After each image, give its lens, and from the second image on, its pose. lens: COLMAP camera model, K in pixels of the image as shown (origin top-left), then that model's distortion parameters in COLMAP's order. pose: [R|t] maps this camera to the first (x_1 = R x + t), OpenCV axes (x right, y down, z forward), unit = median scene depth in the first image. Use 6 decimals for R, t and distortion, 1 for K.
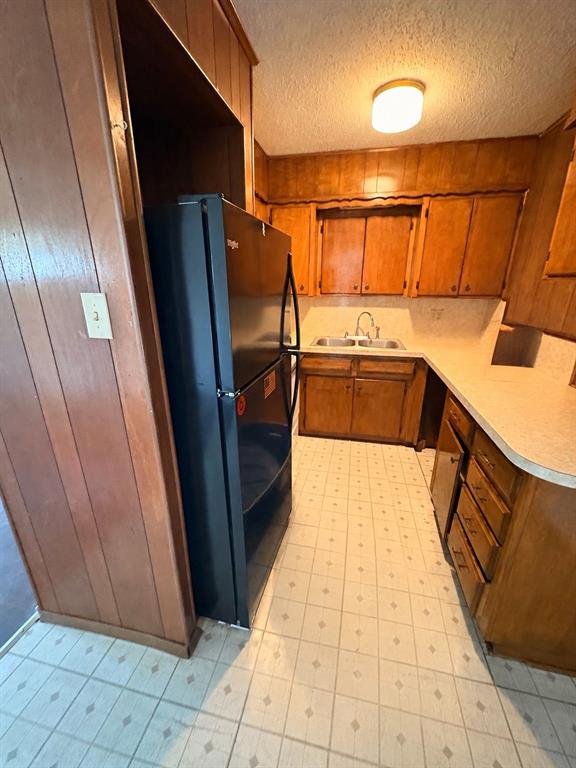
lens RADIAL K [[306.1, 0, 289.7], [0, 306.1, 386.3], [0, 0, 1]] dist [0.000148, 0.000054]
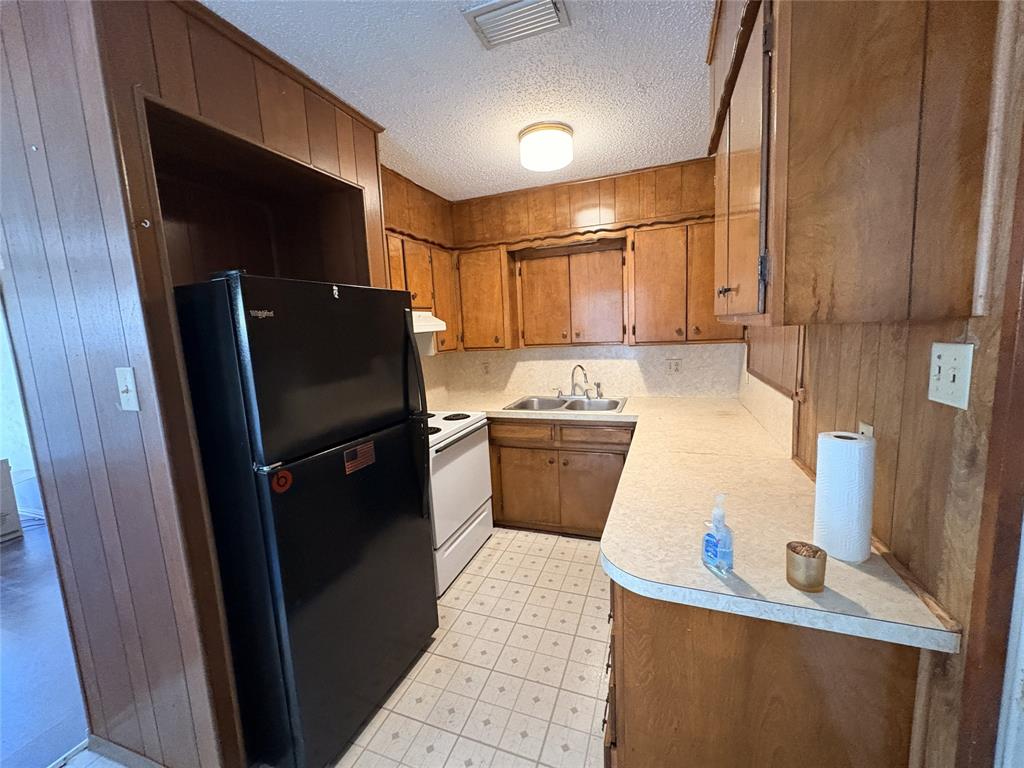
lens RADIAL K [[408.1, 0, 514.3], [0, 408.1, 385.2], [0, 0, 1]] dist [0.000148, 0.000054]
pose [[0.988513, -0.028296, -0.148466, 0.269970], [0.000281, 0.982660, -0.185414, 0.003034], [0.151138, 0.183242, 0.971380, -0.040088]]
